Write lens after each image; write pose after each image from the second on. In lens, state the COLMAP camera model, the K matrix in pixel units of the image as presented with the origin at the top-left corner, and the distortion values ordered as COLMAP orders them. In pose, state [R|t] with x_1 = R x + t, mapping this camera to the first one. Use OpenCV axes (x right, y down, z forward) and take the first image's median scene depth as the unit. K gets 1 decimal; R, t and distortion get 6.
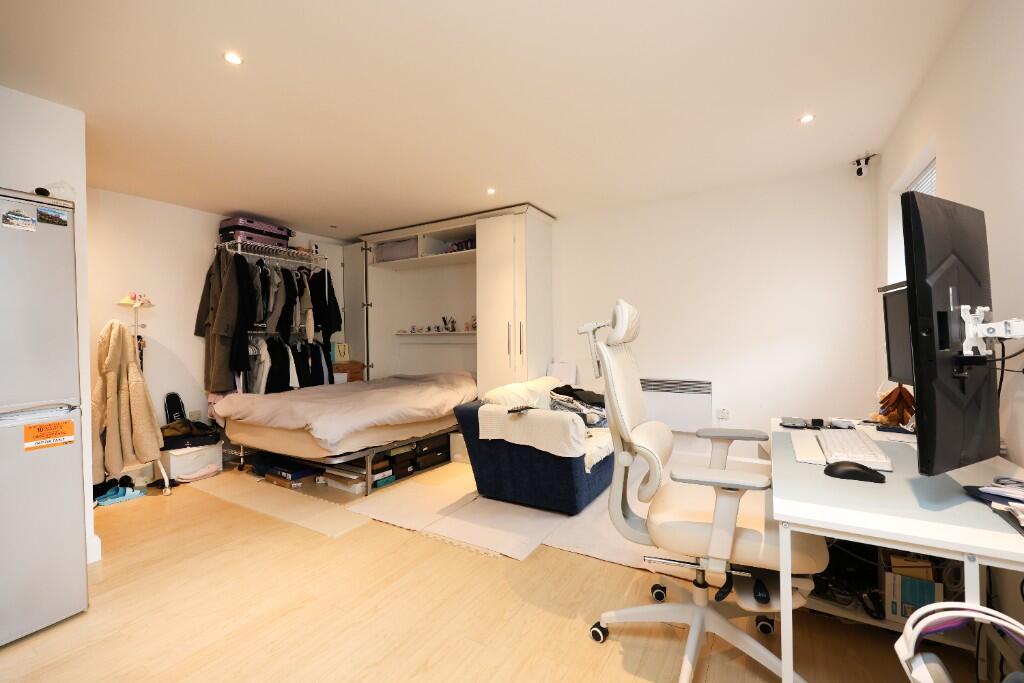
lens RADIAL K [[416.6, 0, 512.0], [0, 416.6, 341.5], [0, 0, 1]] dist [0.000484, -0.000002]
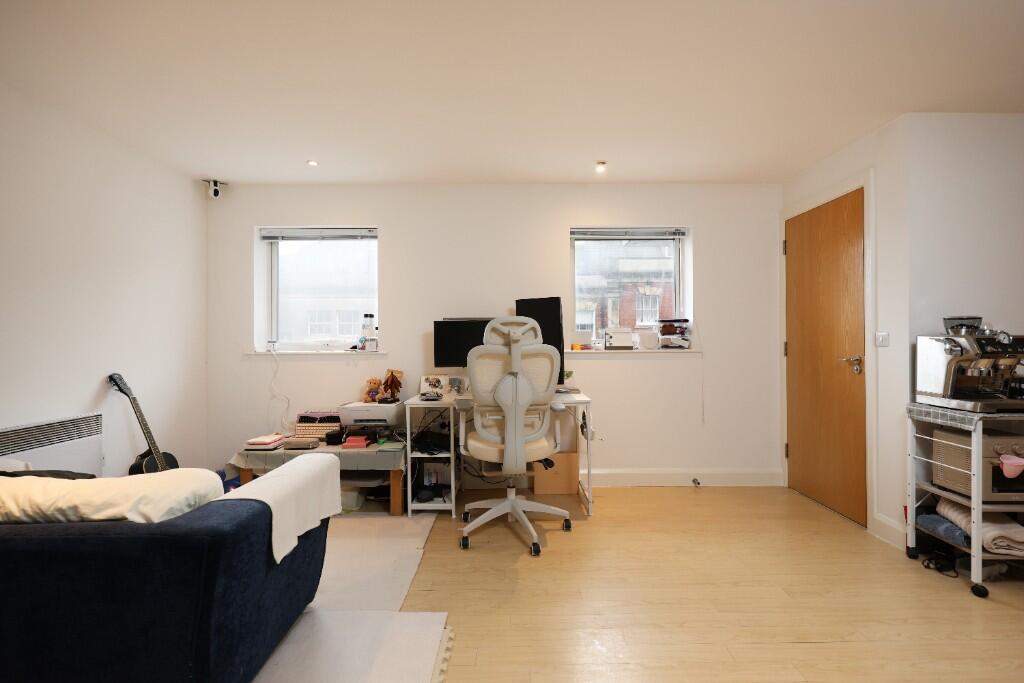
lens RADIAL K [[481.1, 0, 512.0], [0, 481.1, 341.5], [0, 0, 1]] dist [0.001379, -0.000006]
pose [[-0.506095, 0.016548, 0.862319, -0.509536], [0.021563, 0.999746, -0.006530, -0.000063], [-0.862208, 0.015289, -0.506323, 0.814370]]
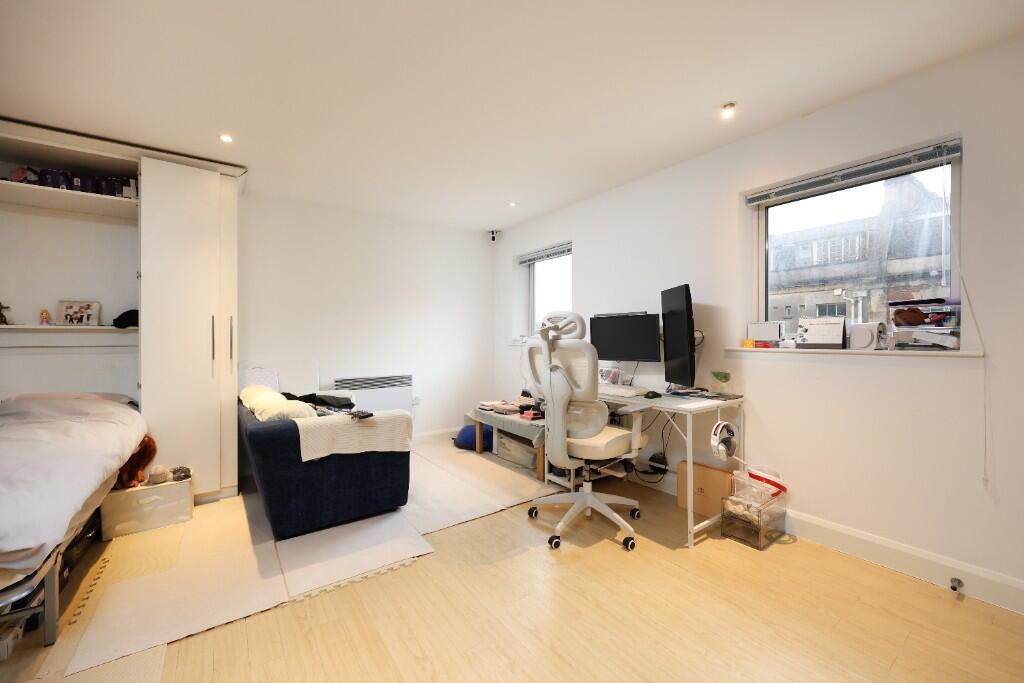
lens RADIAL K [[404.4, 0, 512.4], [0, 404.4, 338.8], [0, 0, 1]] dist [-0.002319, -0.000261]
pose [[0.410310, 0.011750, 0.911870, -0.480559], [0.004828, 0.999875, -0.015056, 0.008381], [-0.911933, 0.010580, 0.410202, 0.237948]]
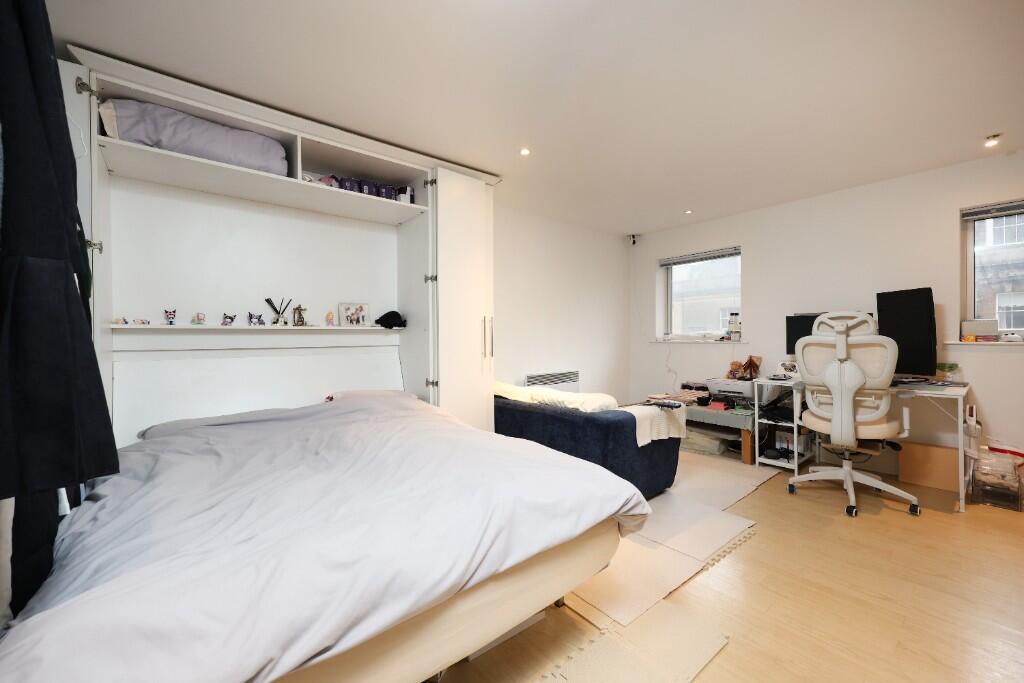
lens RADIAL K [[404.4, 0, 512.4], [0, 404.4, 338.8], [0, 0, 1]] dist [-0.002319, -0.000261]
pose [[0.354347, 0.005568, 0.935097, -0.765427], [0.013919, 0.999840, -0.011228, 0.005523], [-0.935010, 0.016994, 0.354213, 0.736233]]
